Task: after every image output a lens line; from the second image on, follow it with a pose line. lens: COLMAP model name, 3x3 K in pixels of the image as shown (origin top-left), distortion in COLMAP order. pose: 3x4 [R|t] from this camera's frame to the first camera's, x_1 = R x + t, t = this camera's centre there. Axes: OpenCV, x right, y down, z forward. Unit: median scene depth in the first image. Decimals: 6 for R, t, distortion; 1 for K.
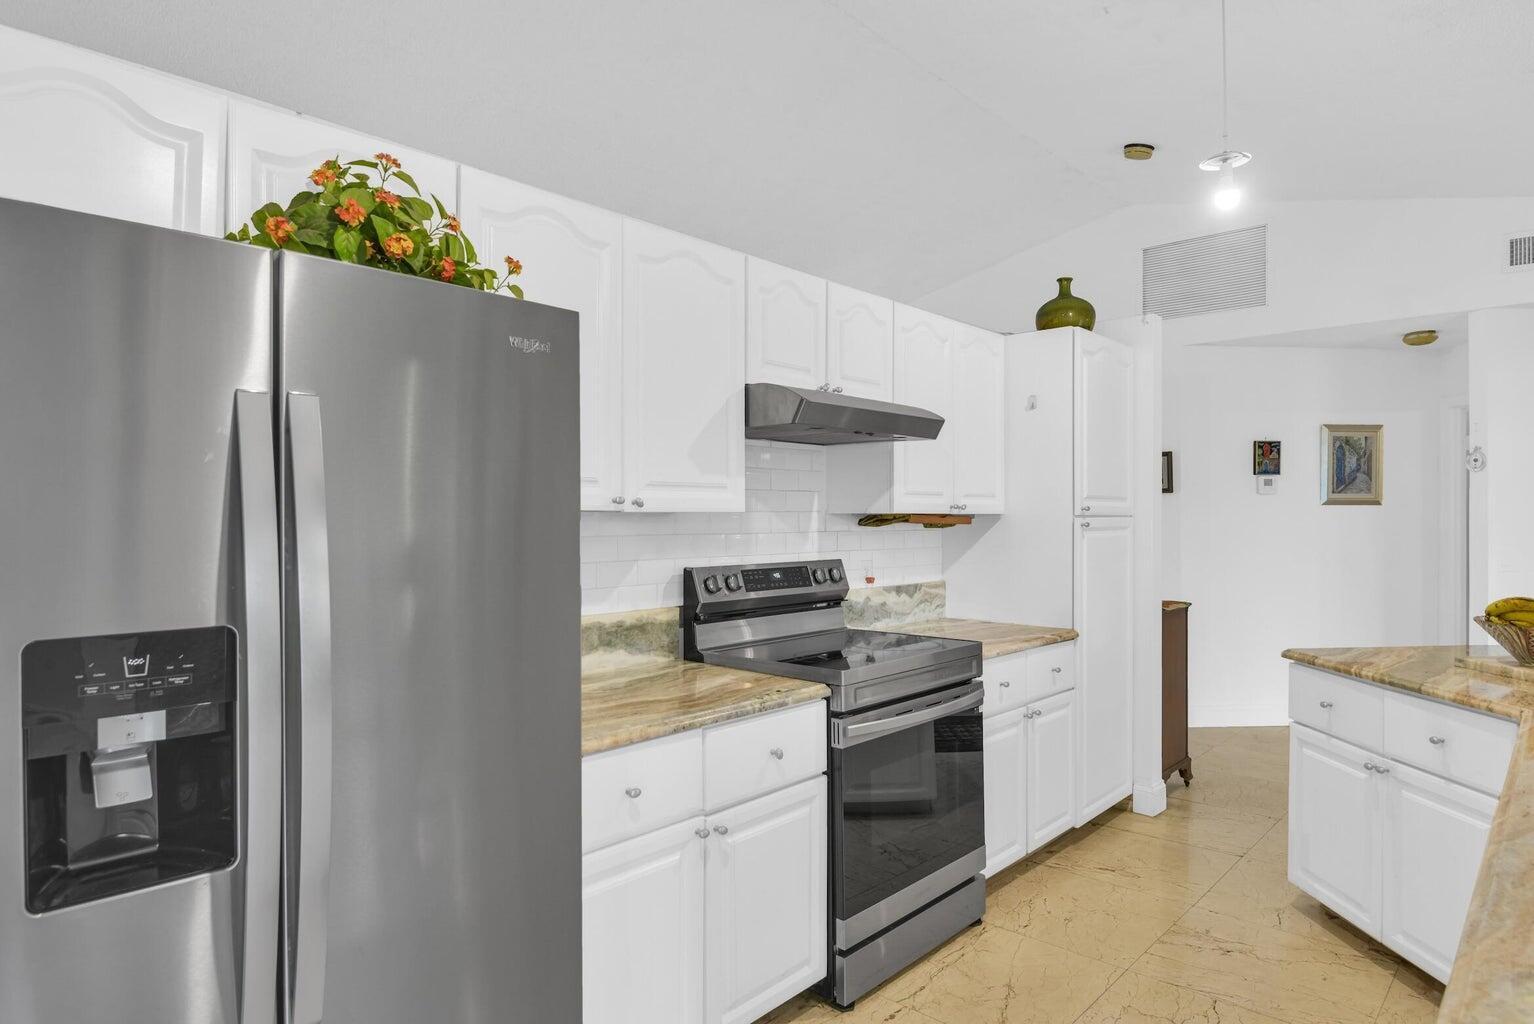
lens RADIAL K [[908.3, 0, 770.8], [0, 908.3, 510.8], [0, 0, 1]] dist [0.000892, -0.000629]
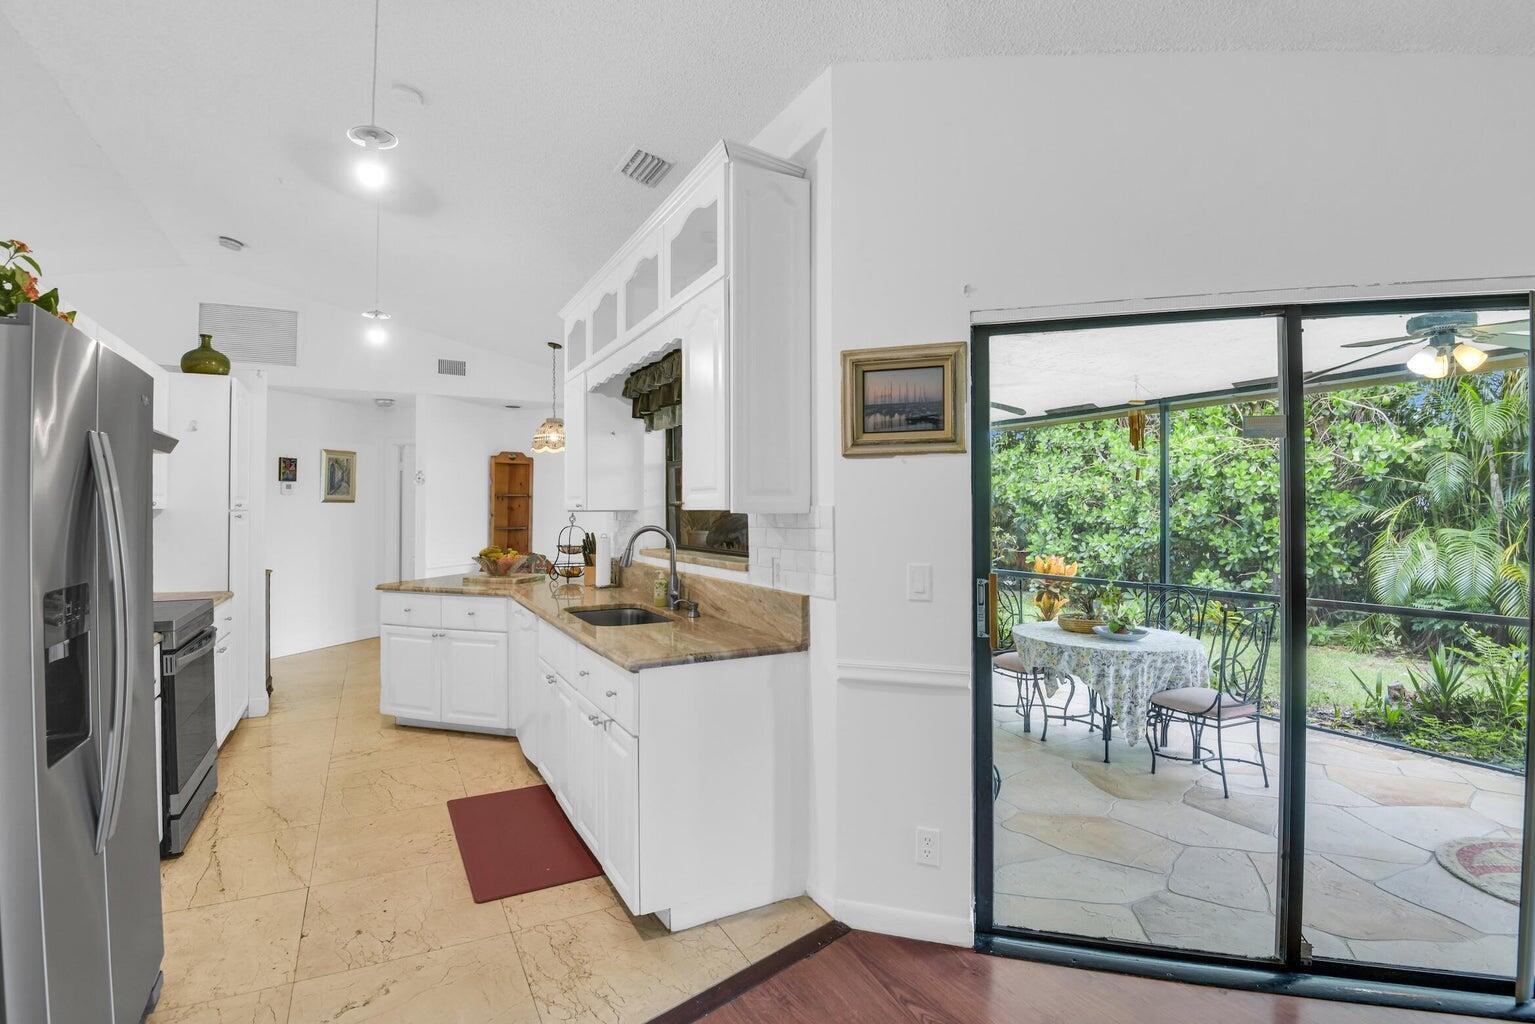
lens RADIAL K [[749.9, 0, 767.2], [0, 749.9, 511.6], [0, 0, 1]] dist [-0.023895, -0.001235]
pose [[0.337526, -0.004245, 0.941307, -0.432963], [-0.004455, 0.999971, 0.006106, -0.002952], [-0.941306, -0.006254, 0.337498, -0.162926]]
